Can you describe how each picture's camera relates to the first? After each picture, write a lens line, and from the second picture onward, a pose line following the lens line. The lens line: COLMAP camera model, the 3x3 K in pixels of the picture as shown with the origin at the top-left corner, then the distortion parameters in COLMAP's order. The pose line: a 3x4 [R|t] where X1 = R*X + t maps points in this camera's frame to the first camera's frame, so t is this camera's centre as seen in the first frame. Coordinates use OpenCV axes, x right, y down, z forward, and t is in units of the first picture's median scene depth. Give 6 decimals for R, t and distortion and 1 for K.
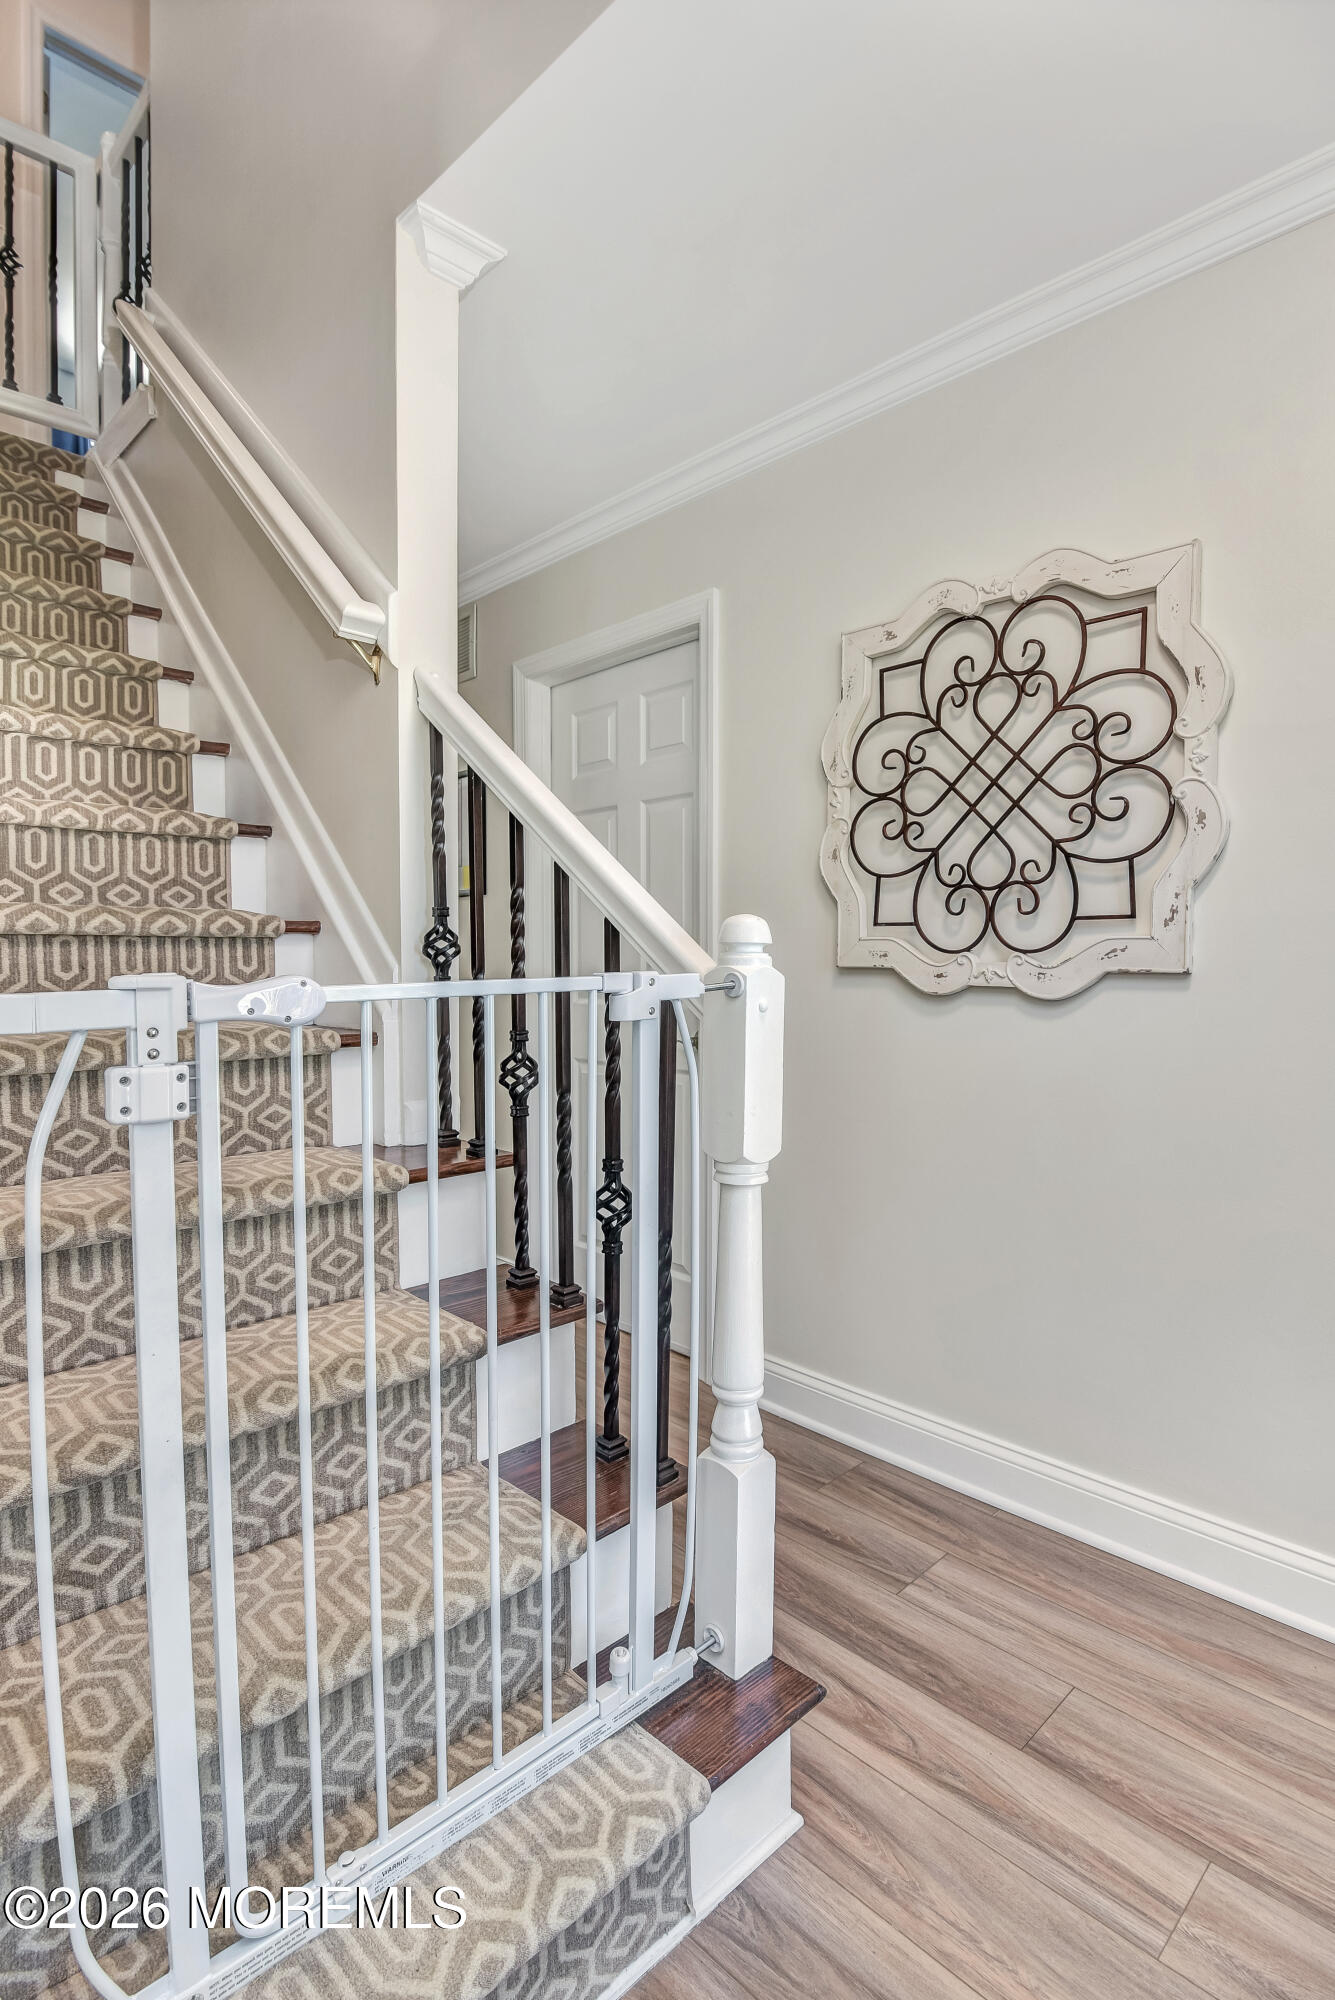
lens RADIAL K [[1024.3, 0, 649.4], [0, 1024.3, 993.0], [0, 0, 1]] dist [-0.022234, -0.002059]
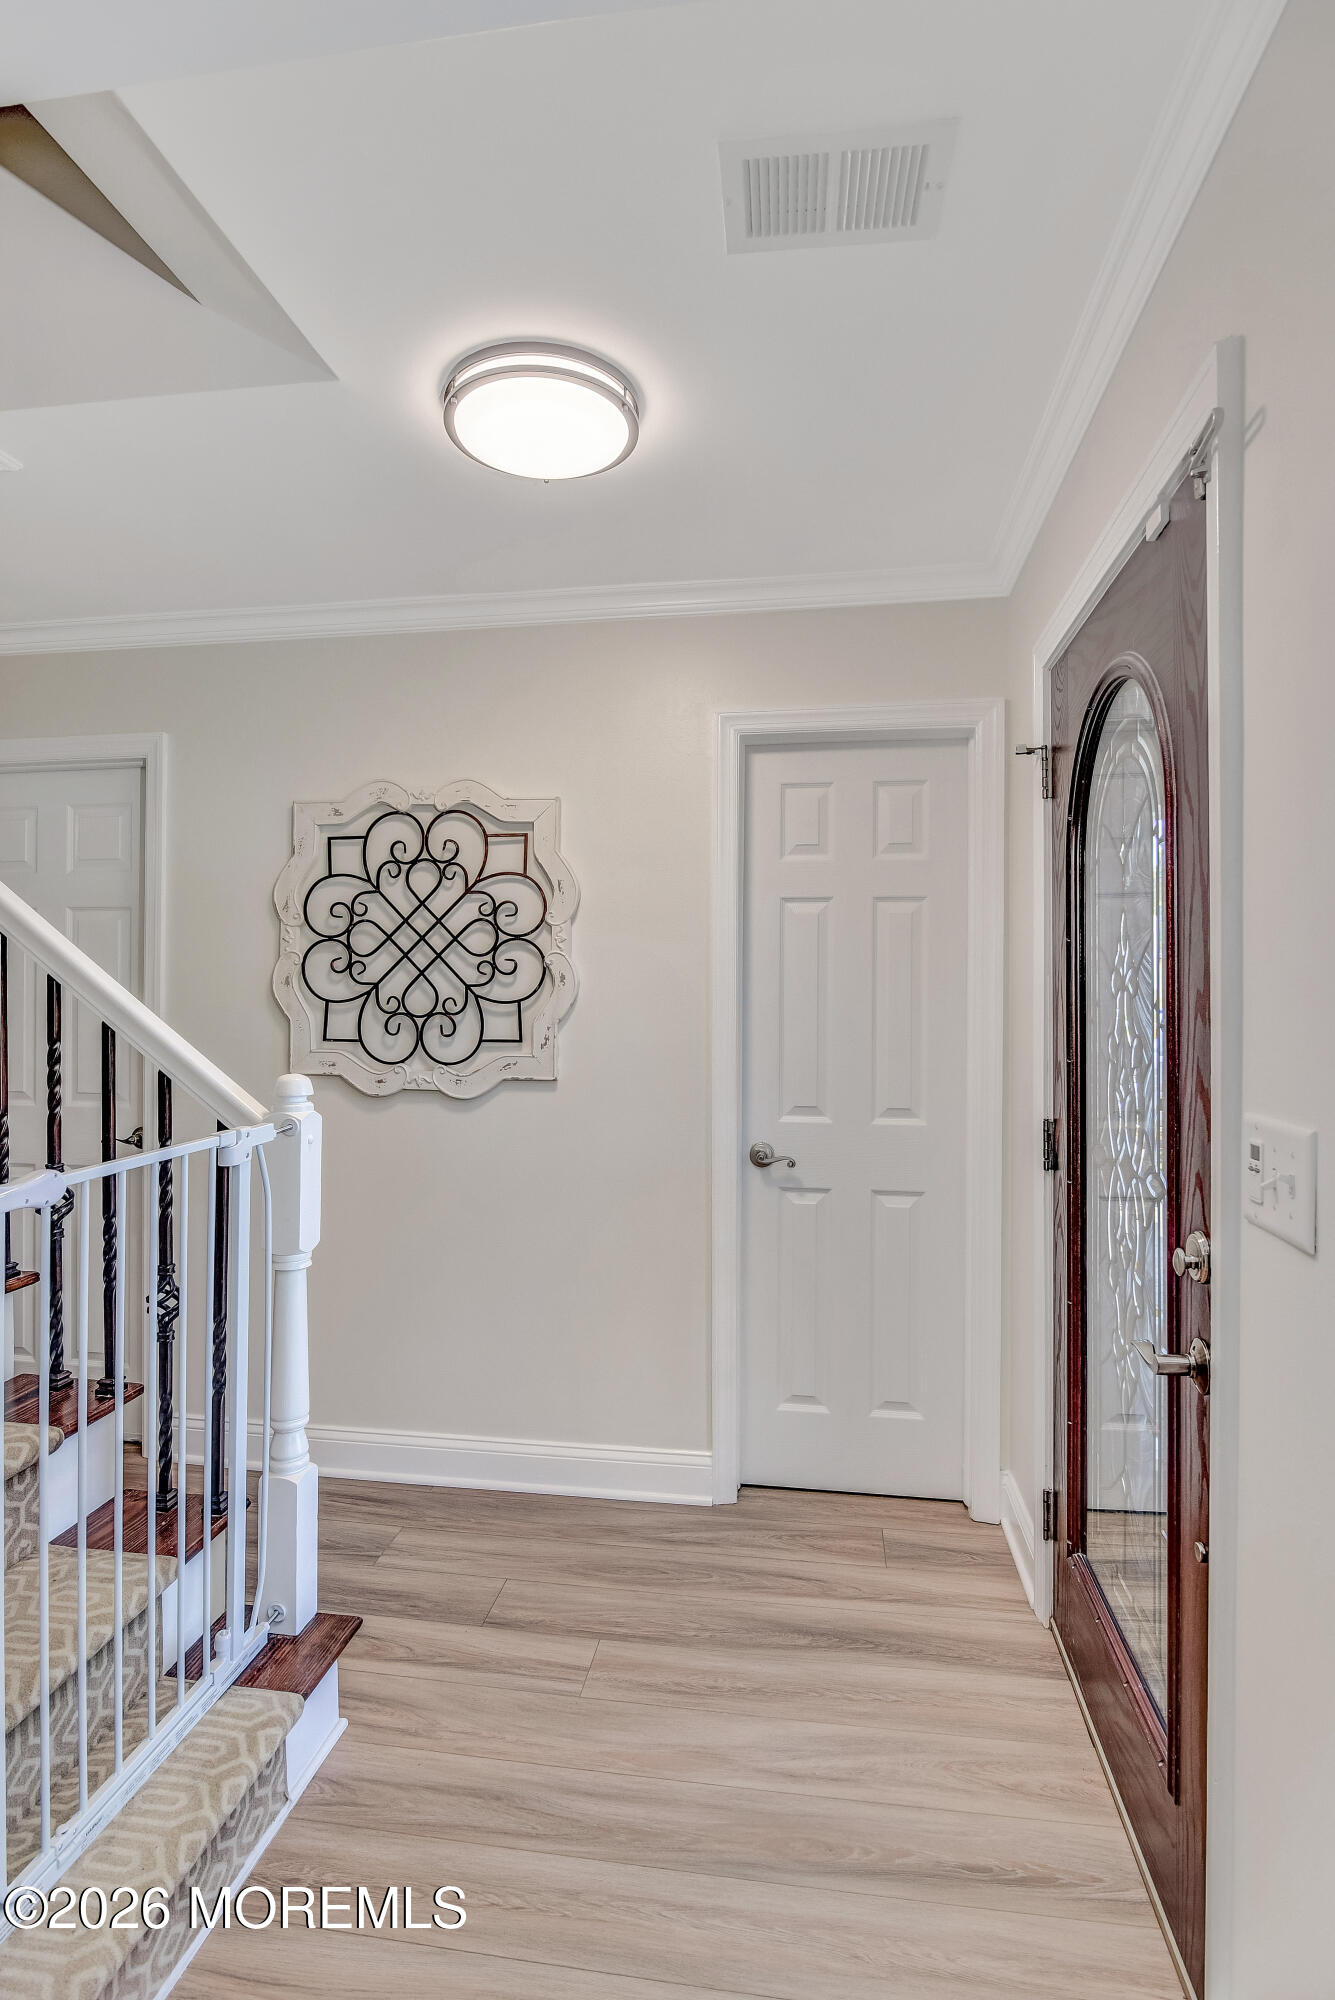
lens RADIAL K [[1024.3, 0, 680.0], [0, 1024.3, 991.5], [0, 0, 1]] dist [-0.022234, -0.002059]
pose [[0.792441, 0.001151, 0.609947, -0.247522], [0.023268, 0.999213, -0.032116, -0.097591], [-0.609504, 0.039642, 0.791791, -0.313331]]
